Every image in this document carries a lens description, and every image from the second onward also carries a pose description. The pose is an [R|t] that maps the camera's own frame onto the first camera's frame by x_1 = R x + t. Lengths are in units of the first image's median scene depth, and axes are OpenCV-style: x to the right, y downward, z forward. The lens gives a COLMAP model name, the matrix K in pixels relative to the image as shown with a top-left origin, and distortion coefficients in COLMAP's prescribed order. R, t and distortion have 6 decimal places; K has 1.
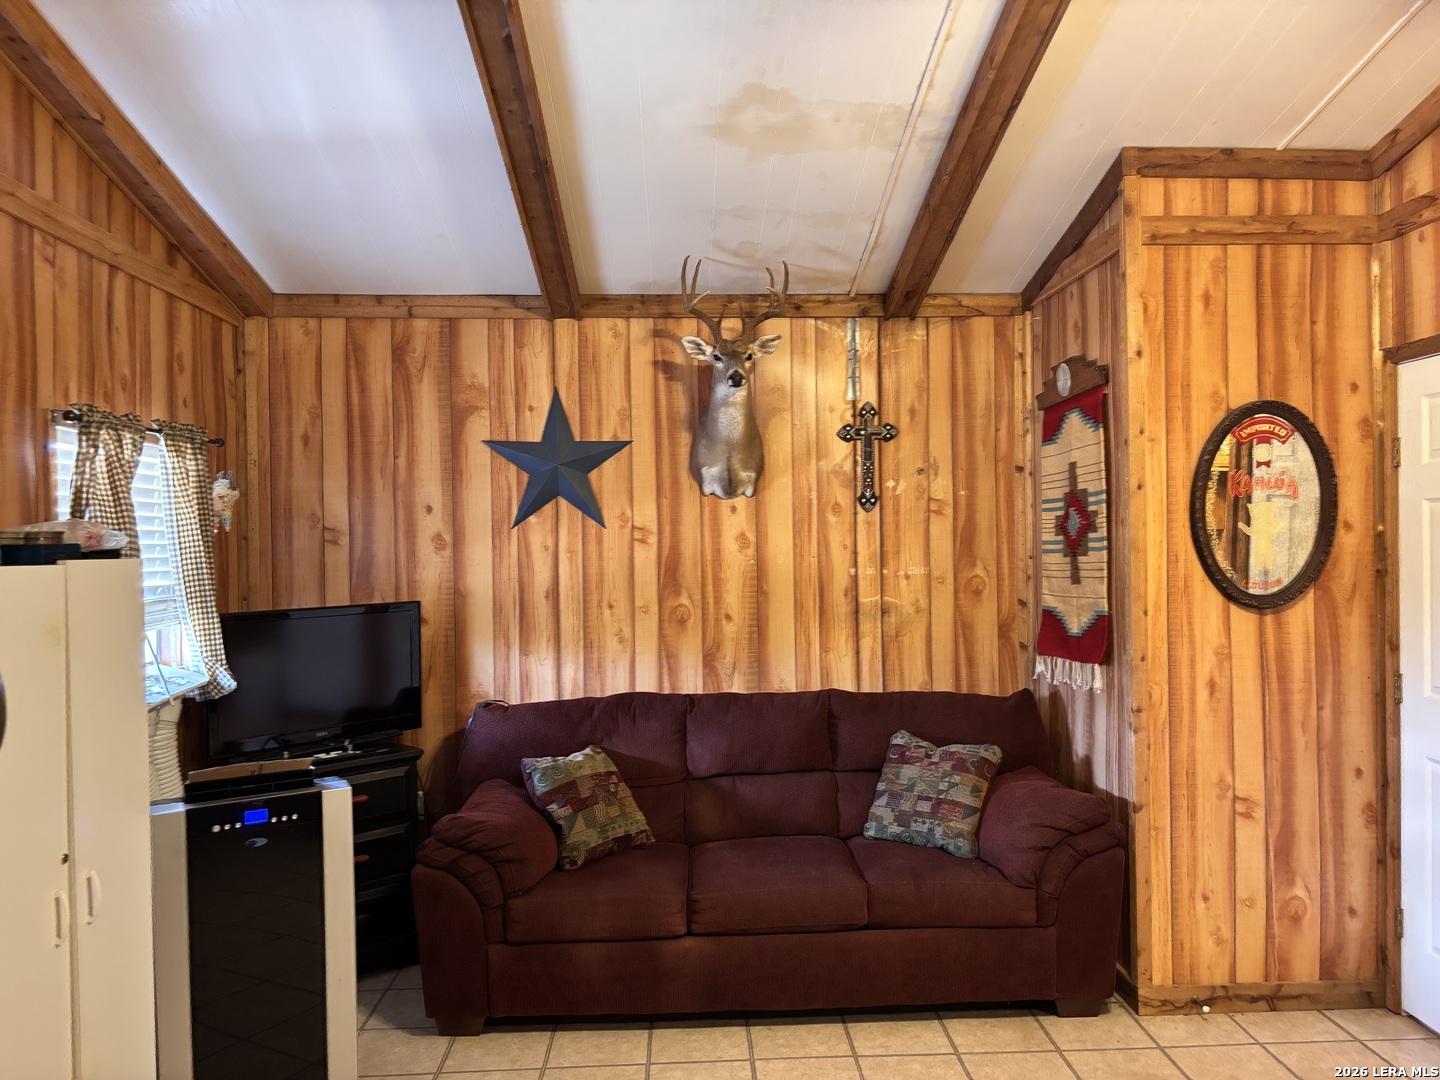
lens RADIAL K [[1090.4, 0, 733.1], [0, 1090.4, 543.9], [0, 0, 1]] dist [0.048365, -0.058555]
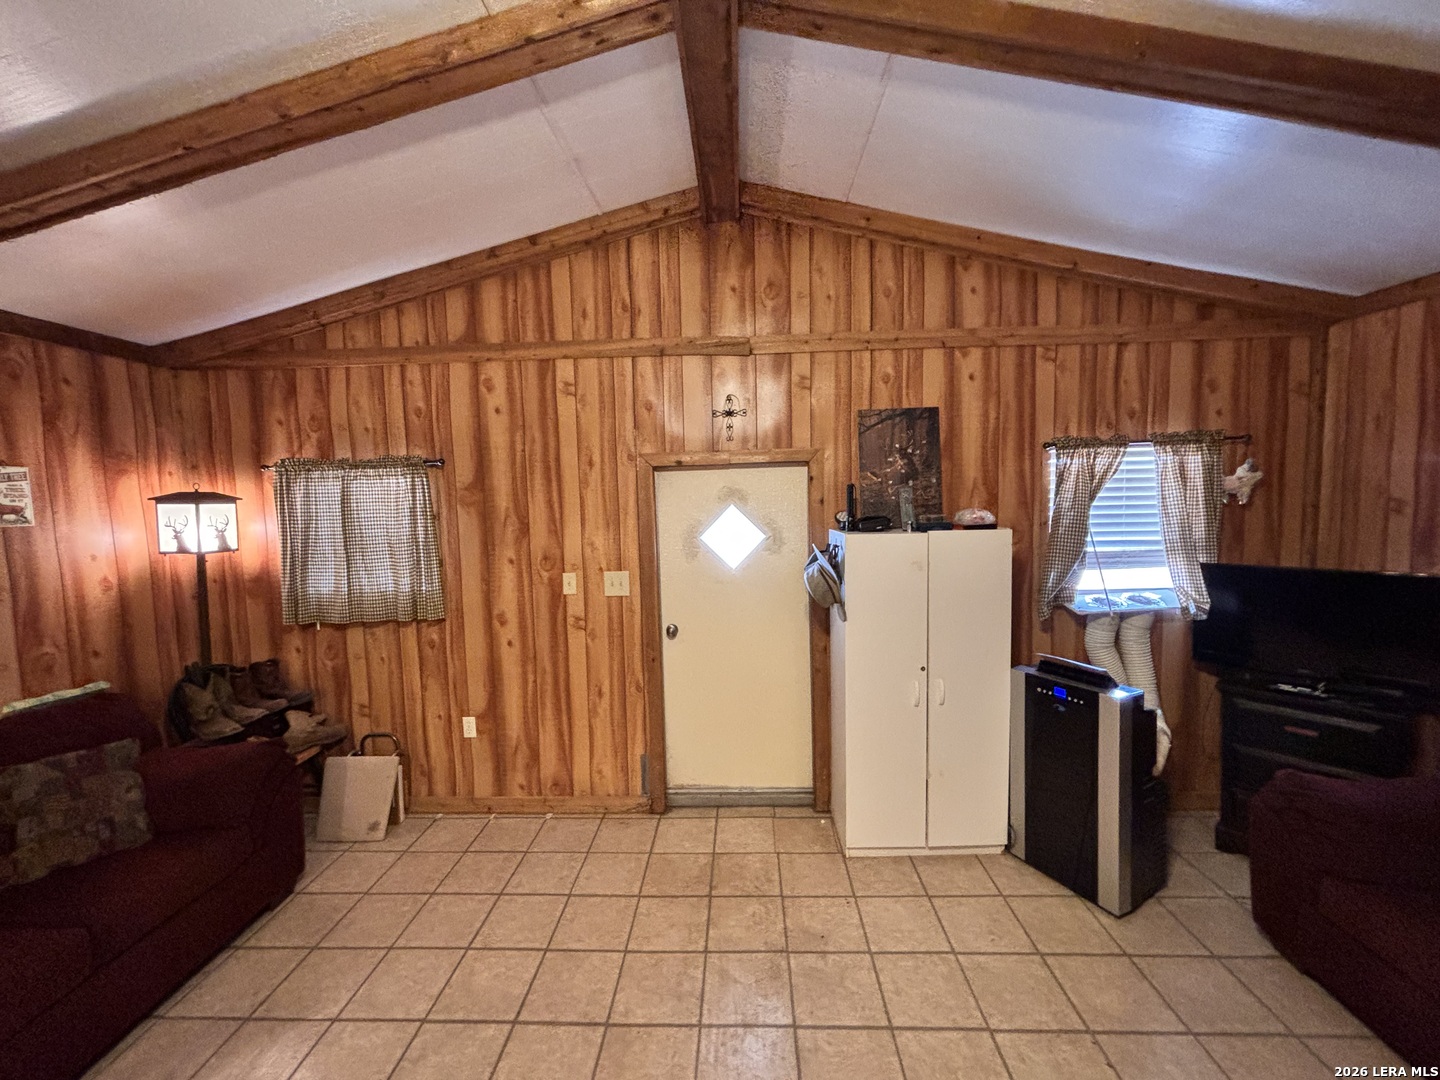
lens RADIAL K [[577.0, 0, 719.7], [0, 577.0, 537.3], [0, 0, 1]] dist [-0.003295, -0.000070]
pose [[-0.091257, 0.090404, -0.991715, 0.293656], [0.023167, 0.995794, 0.088644, -0.044859], [0.995558, -0.014886, -0.092968, 0.394438]]
